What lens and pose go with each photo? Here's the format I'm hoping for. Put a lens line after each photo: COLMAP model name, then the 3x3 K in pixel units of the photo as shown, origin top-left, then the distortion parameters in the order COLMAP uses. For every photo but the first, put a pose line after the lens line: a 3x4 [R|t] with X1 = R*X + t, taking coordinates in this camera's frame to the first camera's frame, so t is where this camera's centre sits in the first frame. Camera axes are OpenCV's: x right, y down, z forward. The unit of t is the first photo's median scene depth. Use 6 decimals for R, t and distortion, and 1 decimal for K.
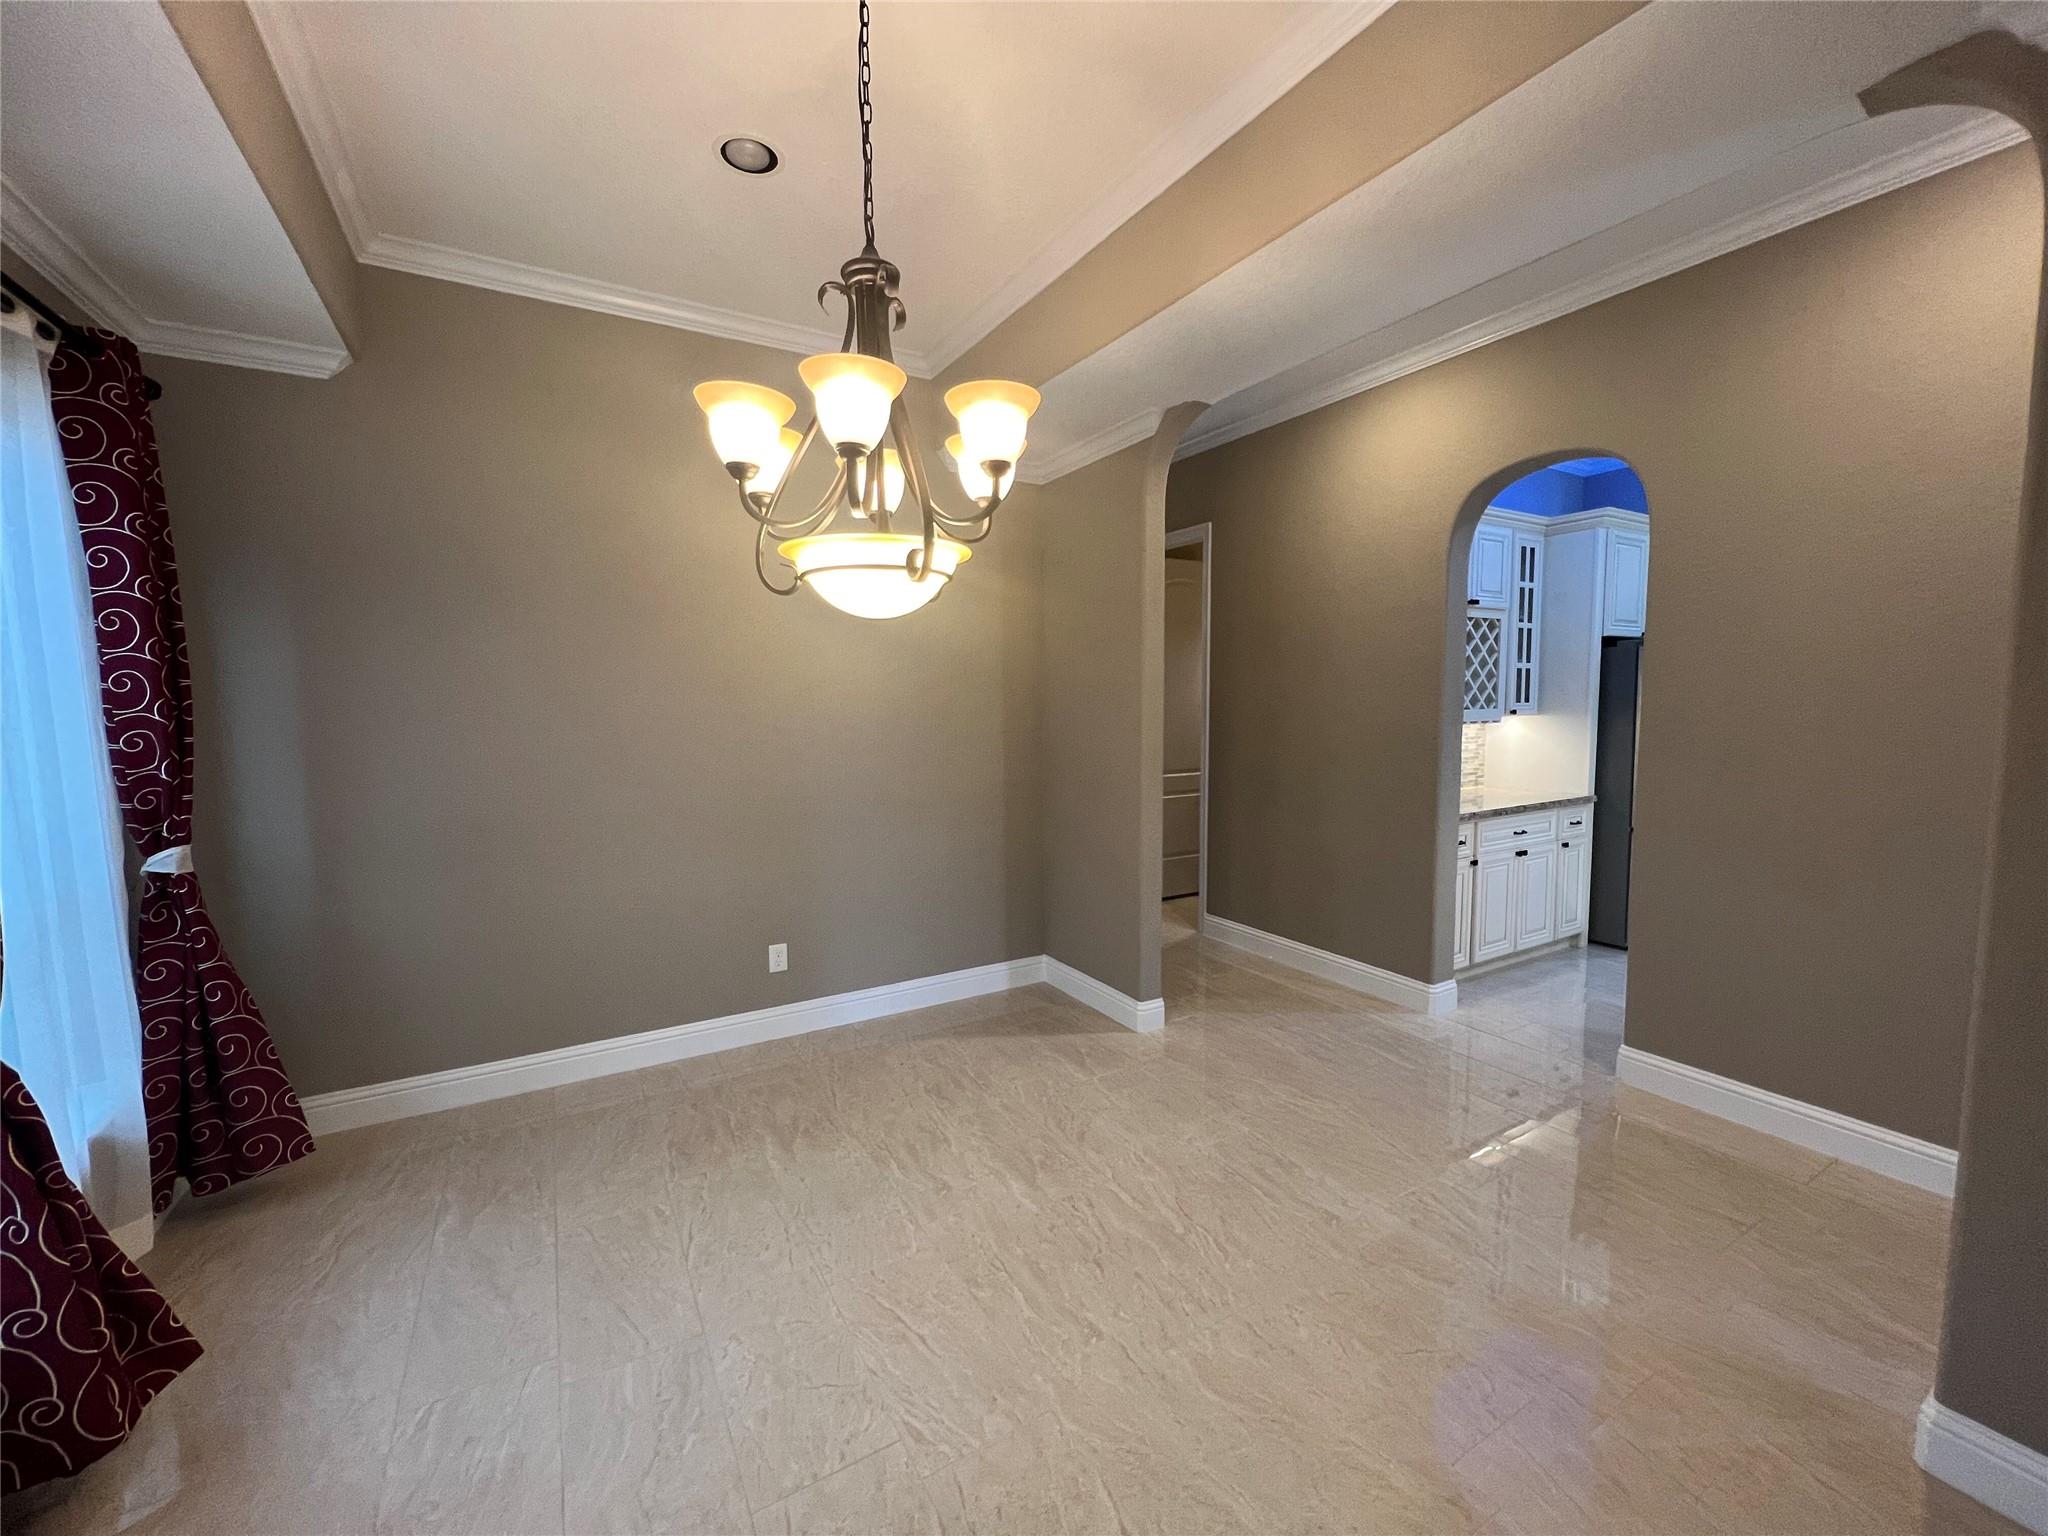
lens RADIAL K [[823.6, 0, 1028.4], [0, 823.6, 768.0], [0, 0, 1]] dist [-0.000635, 0.000221]
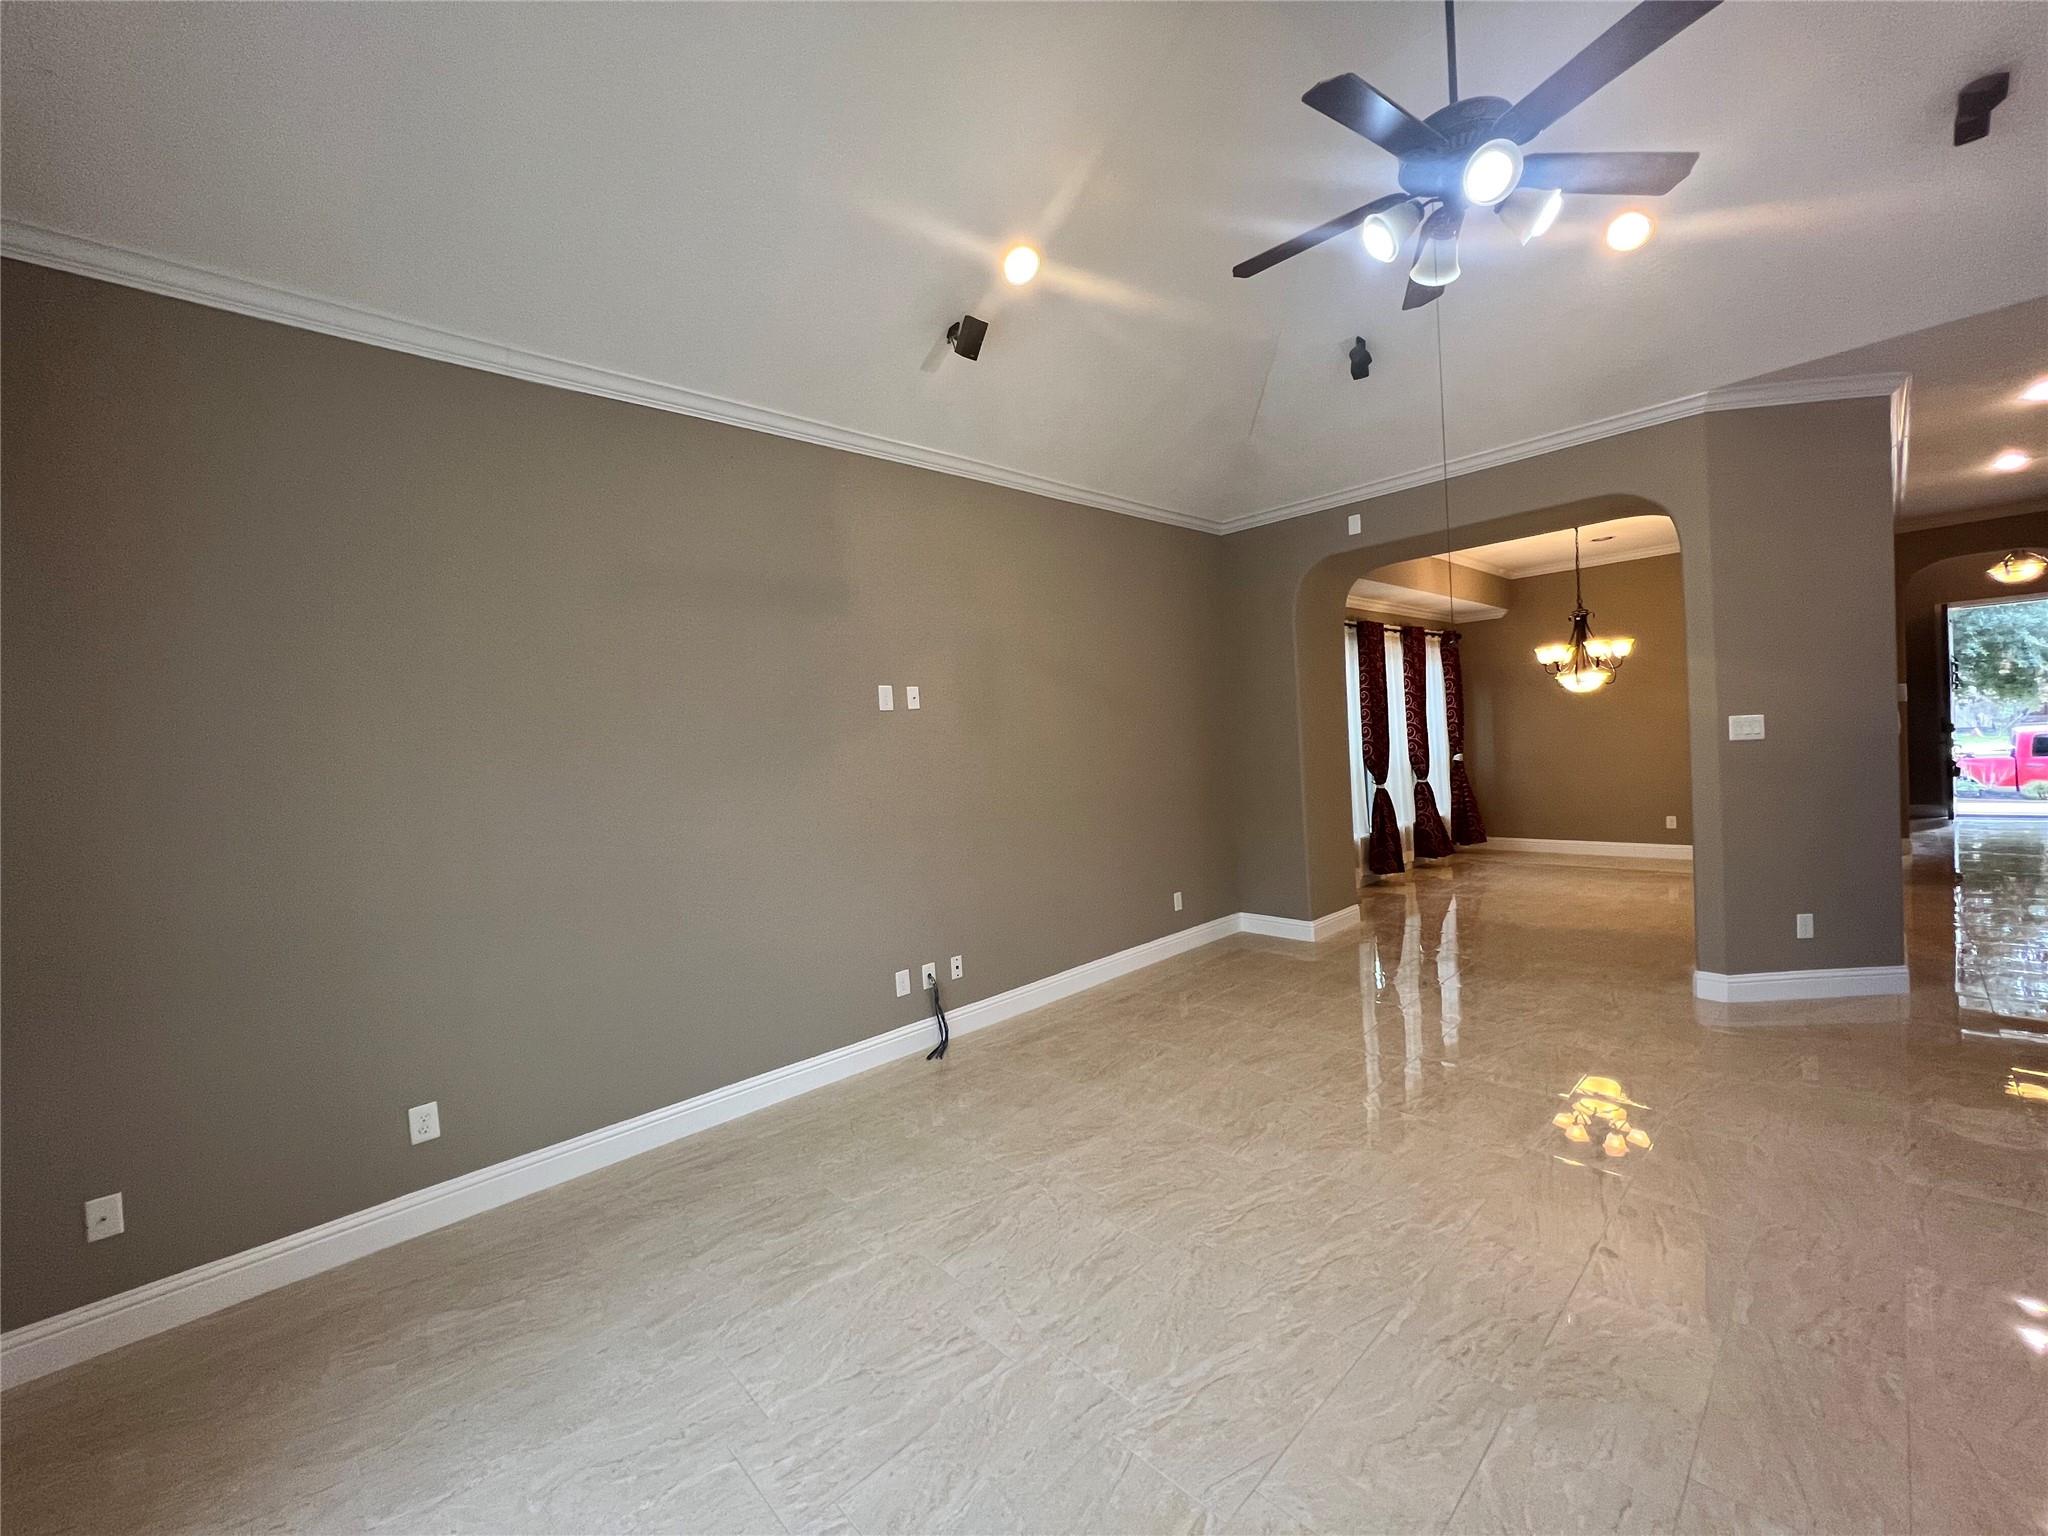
lens RADIAL K [[823.6, 0, 1014.3], [0, 823.6, 763.2], [0, 0, 1]] dist [-0.000635, 0.000221]
pose [[0.221723, 0.022836, -0.974842, 1.436806], [-0.034140, 0.999295, 0.015644, 0.093068], [0.974512, 0.029812, 0.222347, -1.201149]]
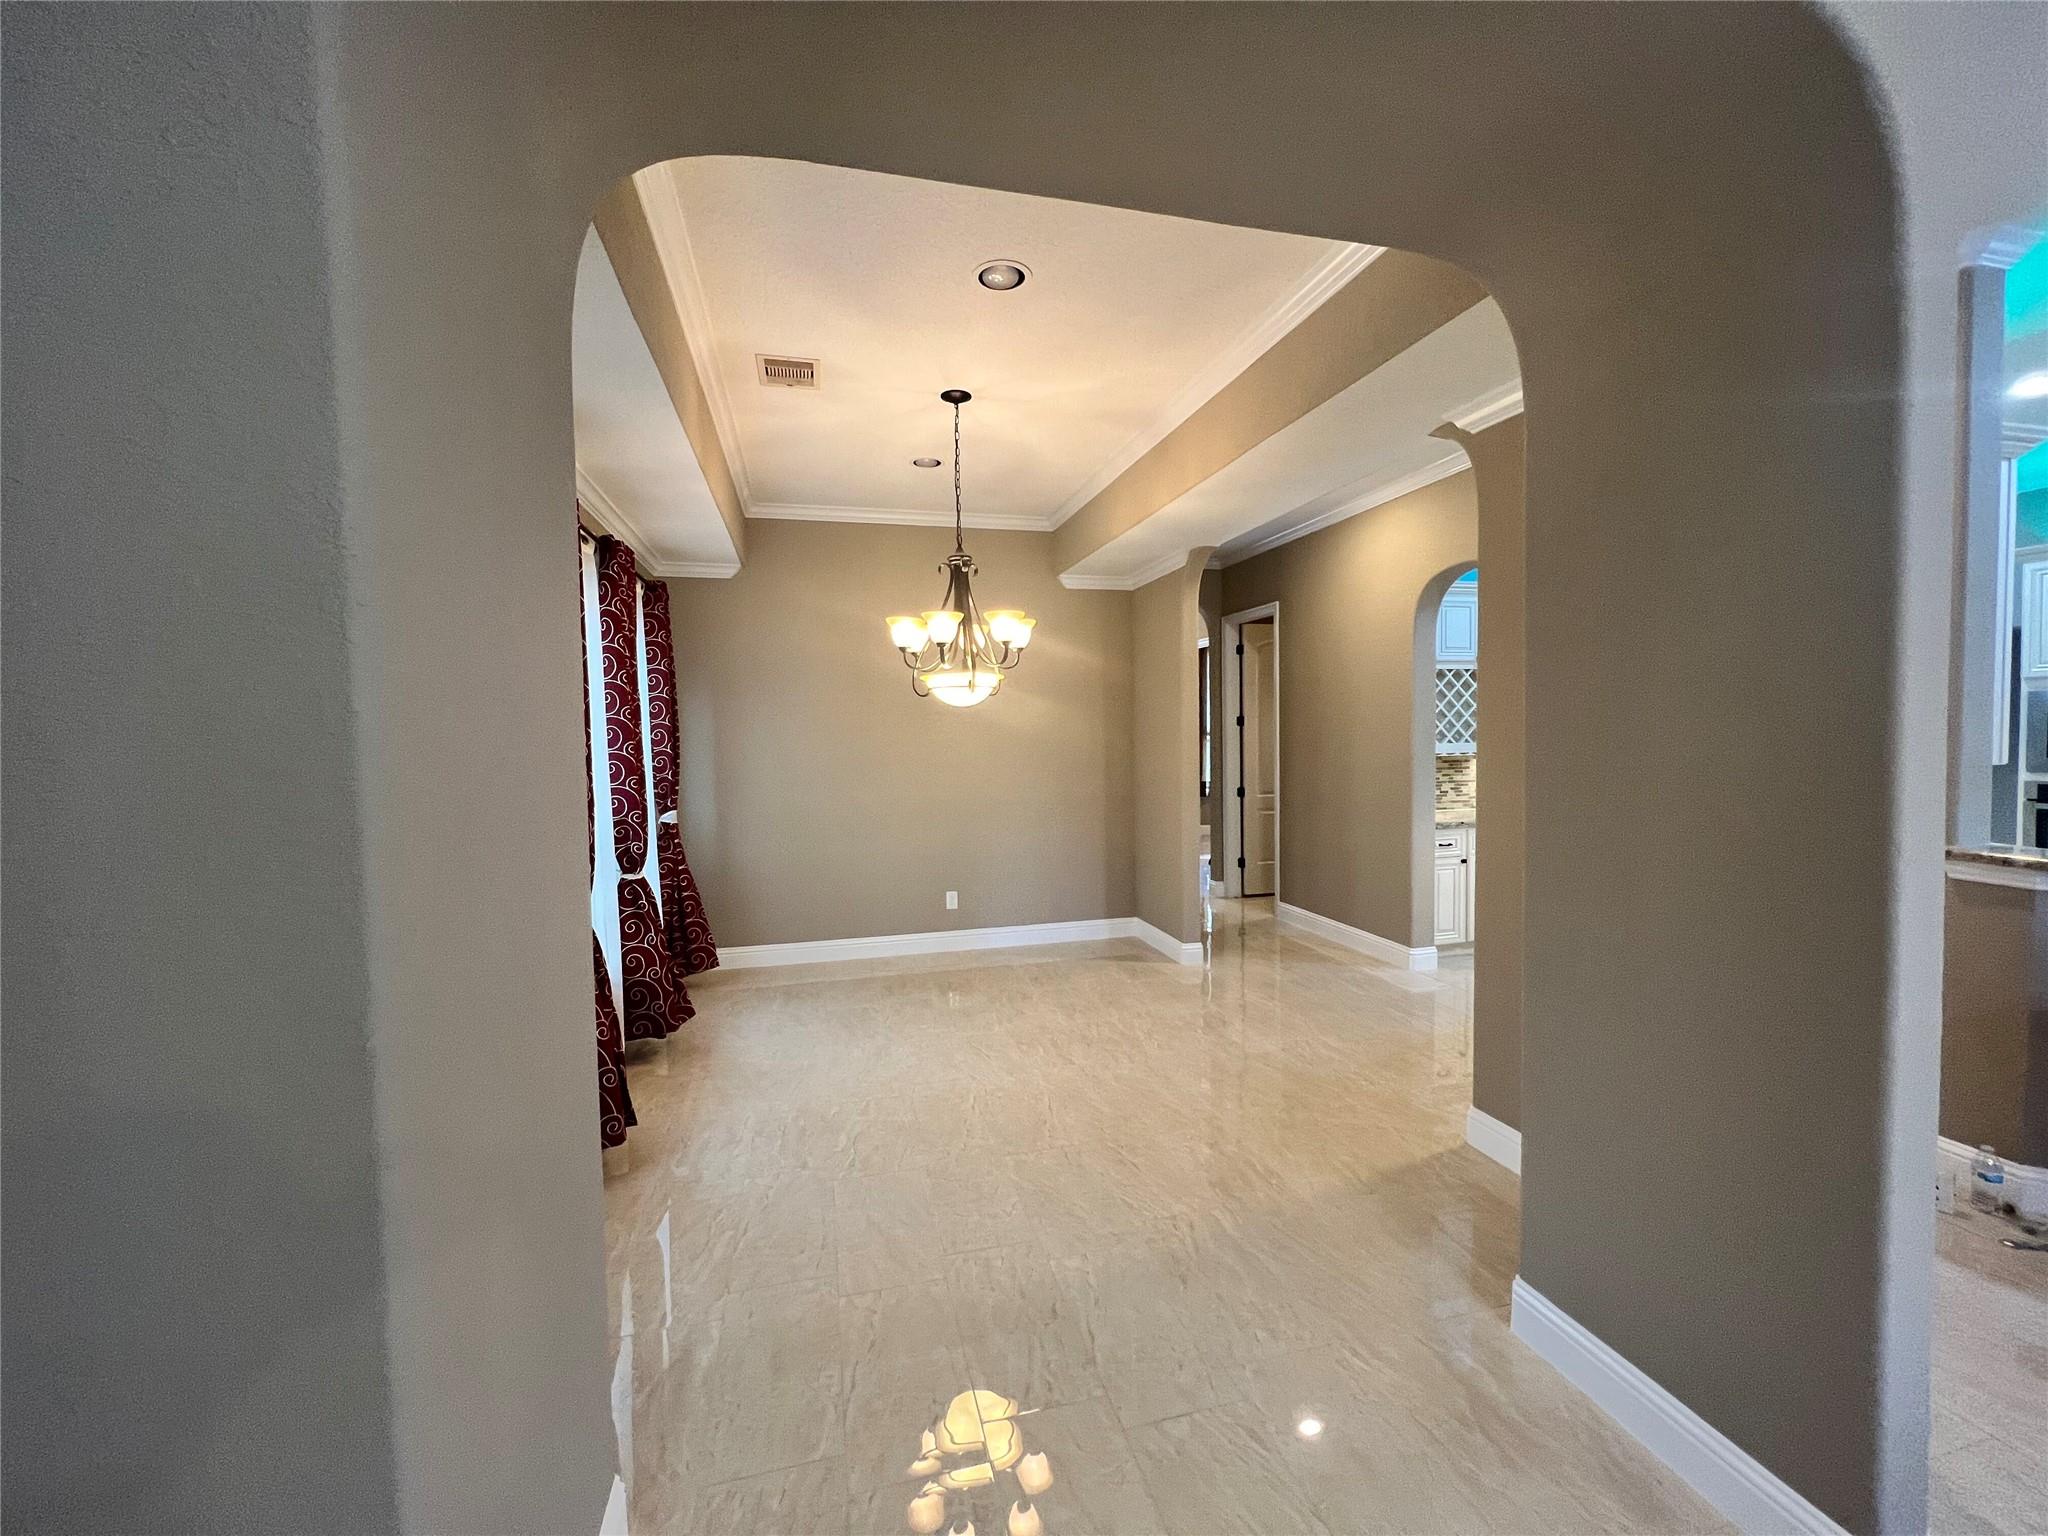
lens RADIAL K [[823.6, 0, 1030.4], [0, 823.6, 769.9], [0, 0, 1]] dist [-0.000635, 0.000221]
pose [[0.962059, 0.004454, -0.272805, 0.277249], [-0.014222, 0.999326, -0.033838, 0.030043], [0.272470, 0.036434, 0.961474, -0.502871]]
